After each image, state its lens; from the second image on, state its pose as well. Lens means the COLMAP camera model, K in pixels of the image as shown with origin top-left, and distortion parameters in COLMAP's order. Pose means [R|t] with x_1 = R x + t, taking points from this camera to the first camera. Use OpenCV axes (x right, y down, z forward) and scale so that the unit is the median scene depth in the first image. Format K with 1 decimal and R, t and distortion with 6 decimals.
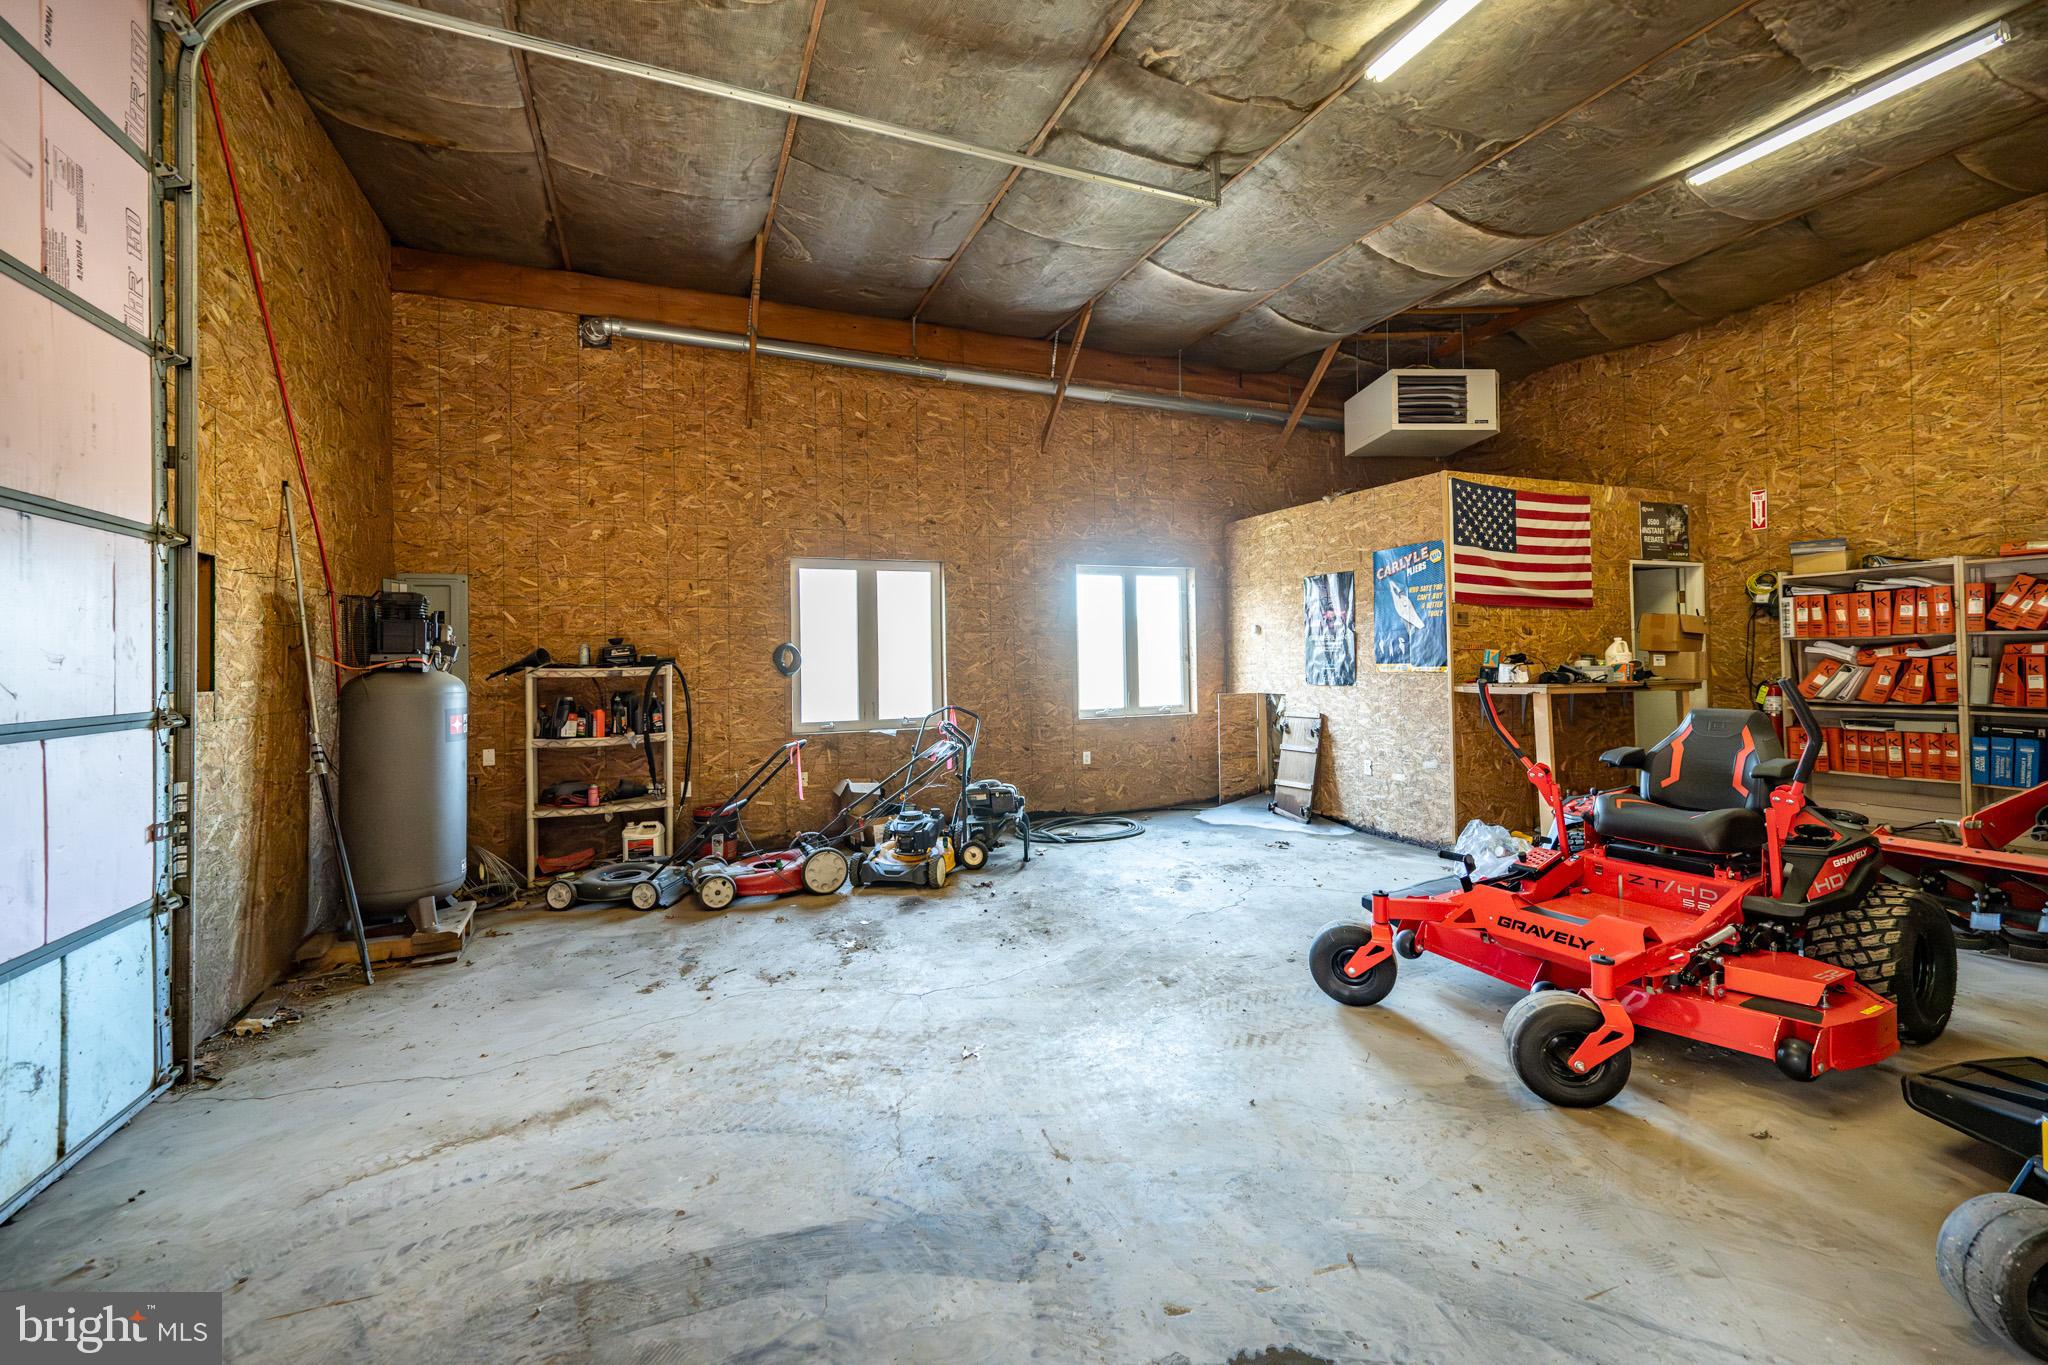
lens RADIAL K [[838.7, 0, 1022.8], [0, 838.7, 654.6], [0, 0, 1]] dist [-0.001158, -0.000241]
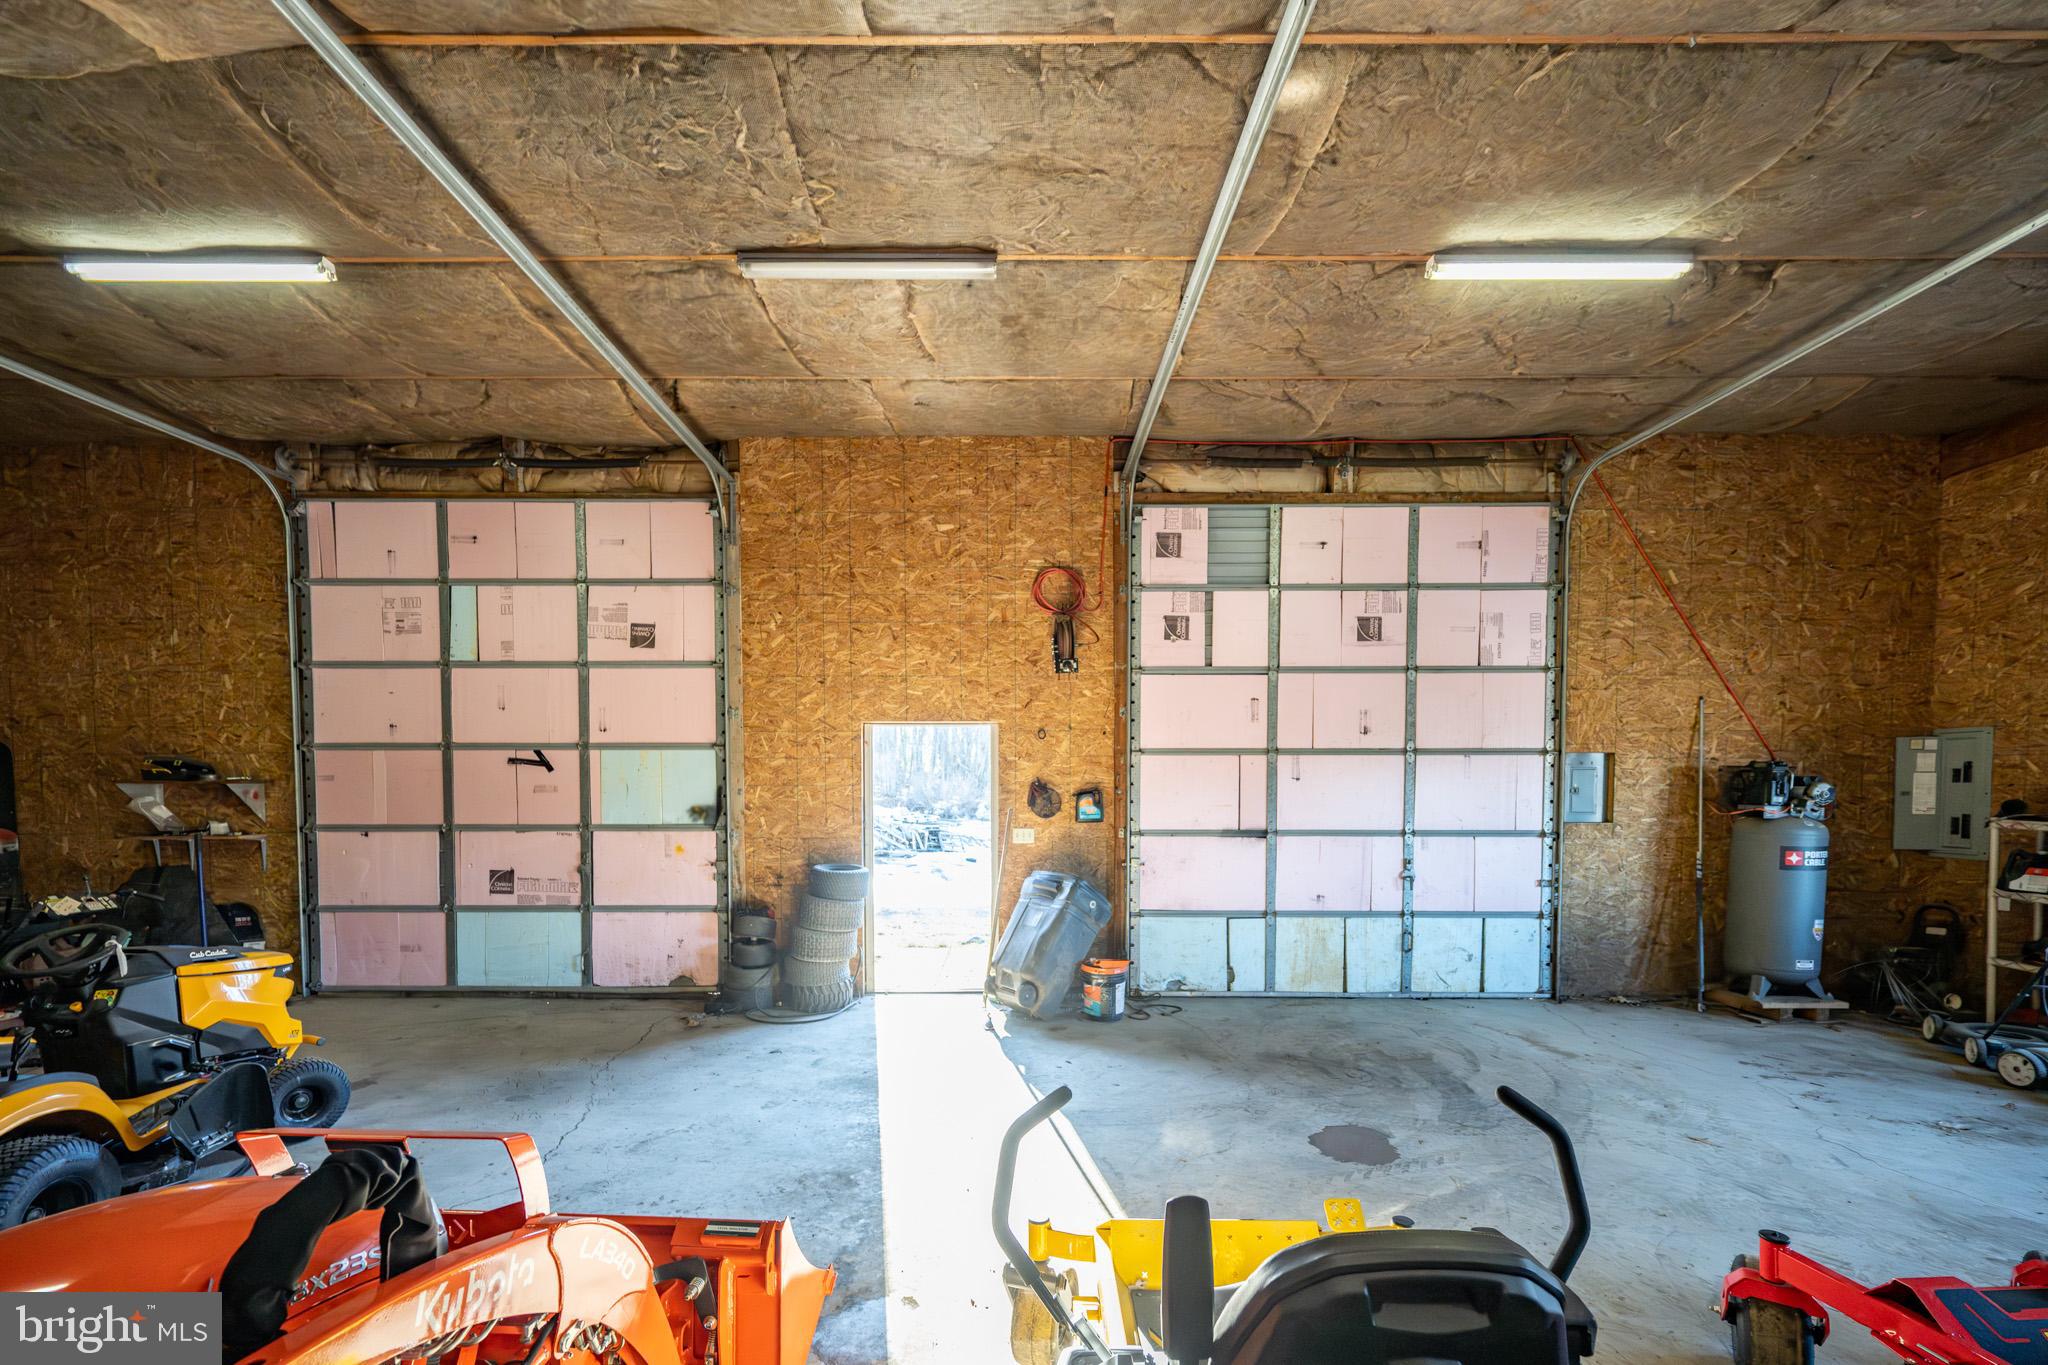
lens RADIAL K [[835.2, 0, 1018.8], [0, 835.2, 709.6], [0, 0, 1]] dist [-0.001238, -0.000195]
pose [[-0.392159, -0.060192, -0.917926, 0.855595], [0.011118, 0.997474, -0.070158, -0.060707], [0.919830, -0.037718, -0.390499, 0.304094]]
